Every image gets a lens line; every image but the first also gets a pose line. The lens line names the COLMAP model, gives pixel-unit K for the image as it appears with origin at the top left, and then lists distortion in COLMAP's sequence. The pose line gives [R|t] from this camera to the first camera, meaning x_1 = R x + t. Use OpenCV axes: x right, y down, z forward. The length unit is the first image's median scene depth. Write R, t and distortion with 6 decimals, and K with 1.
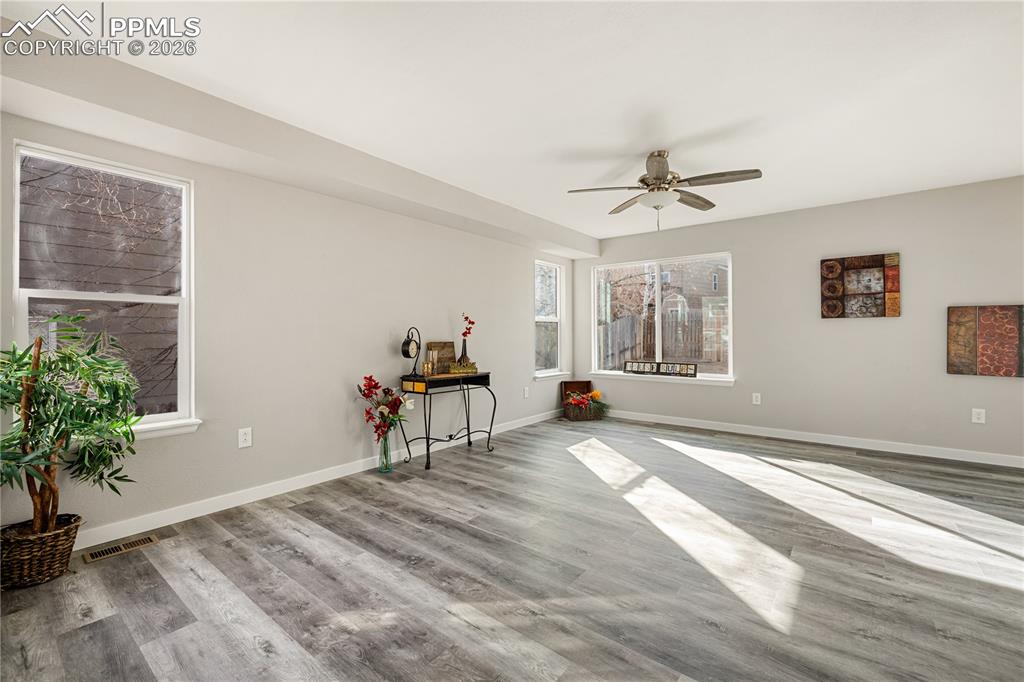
lens RADIAL K [[433.5, 0, 509.6], [0, 433.5, 331.9], [0, 0, 1]] dist [-0.001706, 0.000223]
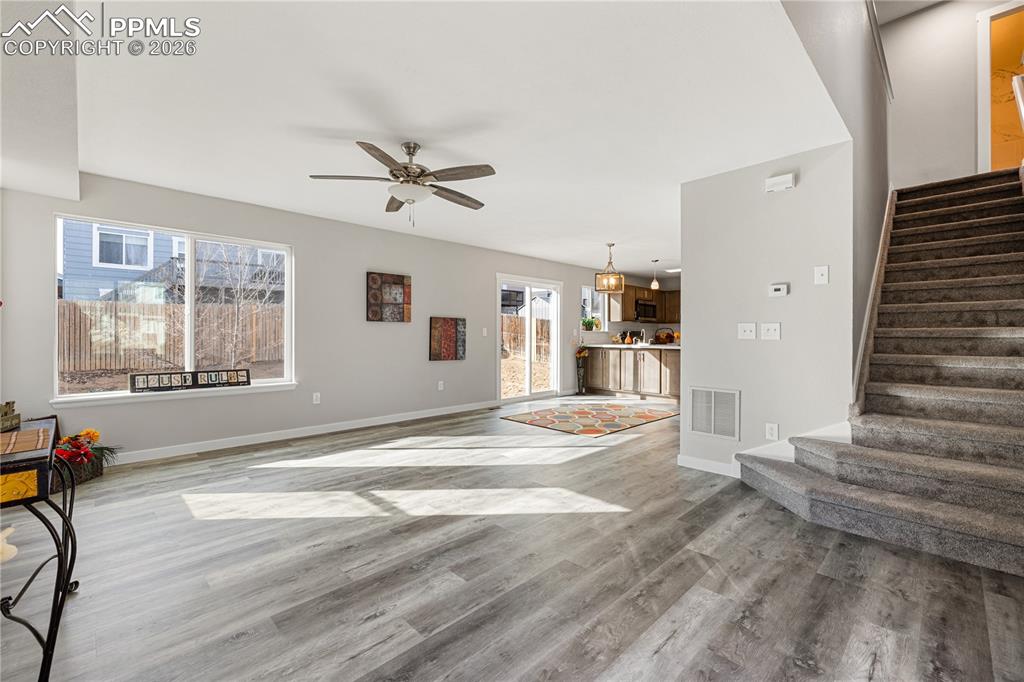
lens RADIAL K [[433.5, 0, 511.1], [0, 433.5, 337.2], [0, 0, 1]] dist [-0.001706, 0.000223]
pose [[0.116095, -0.003219, 0.993233, -0.492347], [-0.010751, 0.999932, 0.004497, 0.003968], [-0.993180, -0.011201, 0.116053, 0.565610]]
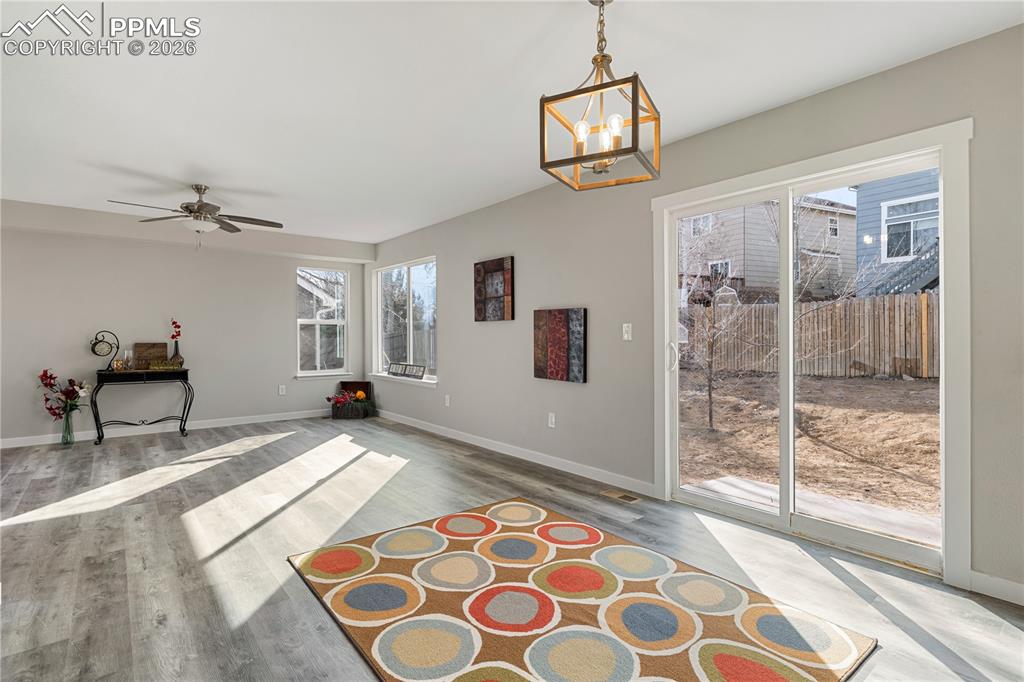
lens RADIAL K [[505.3, 0, 511.7], [0, 505.3, 323.7], [0, 0, 1]] dist [0.000747, 0.001489]
pose [[0.975862, -0.003471, -0.218362, 1.268514], [0.000194, 0.999887, -0.015027, -0.009840], [0.218389, 0.014622, 0.975752, -0.157375]]
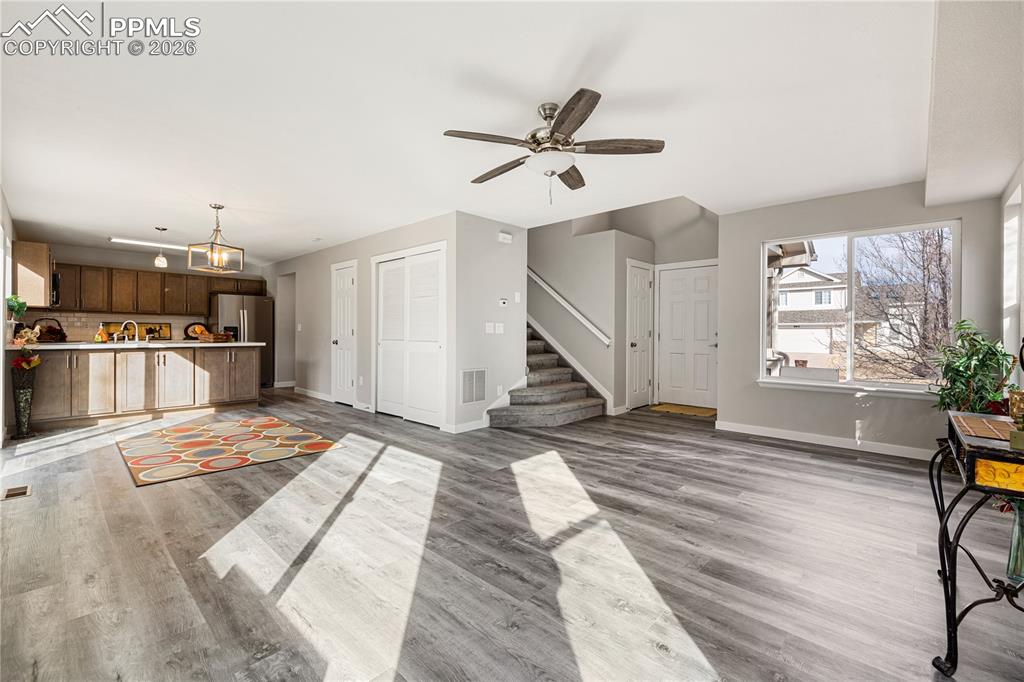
lens RADIAL K [[433.5, 0, 507.7], [0, 433.5, 335.4], [0, 0, 1]] dist [-0.001706, 0.000223]
pose [[-0.996666, -0.002020, 0.081570, 0.303556], [-0.002243, 0.999994, -0.002645, 0.018577], [-0.081564, -0.002819, -0.996664, 1.546913]]
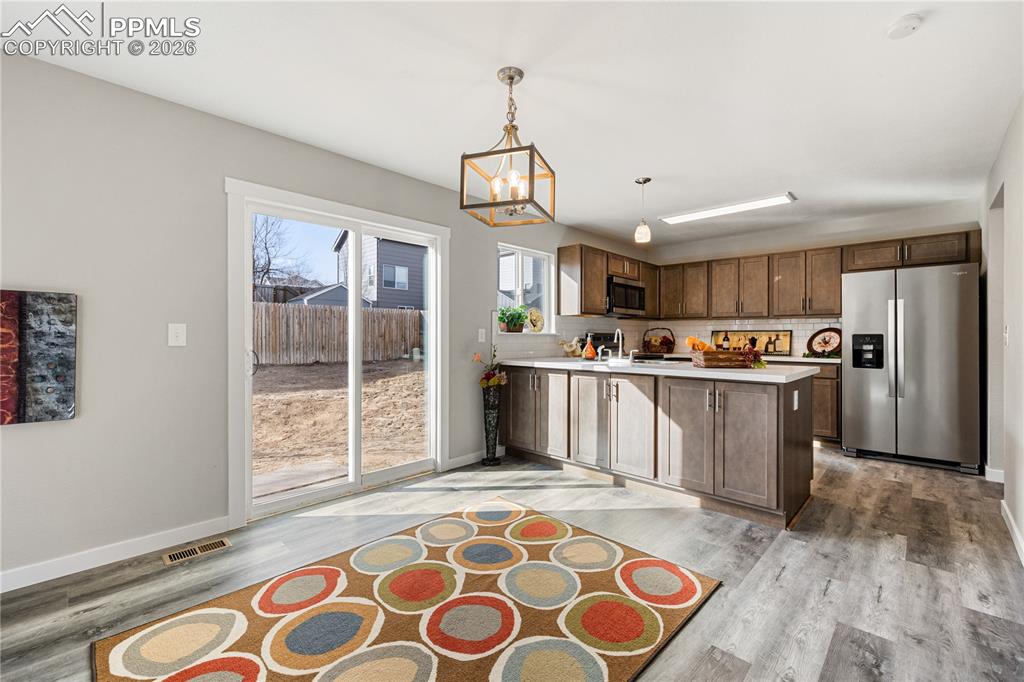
lens RADIAL K [[433.5, 0, 513.7], [0, 433.5, 337.2], [0, 0, 1]] dist [-0.001706, 0.000223]
pose [[0.085793, 0.003635, 0.996306, 0.669883], [-0.009616, 0.999950, -0.002820, -0.008106], [-0.996267, -0.009339, 0.085824, 0.325385]]
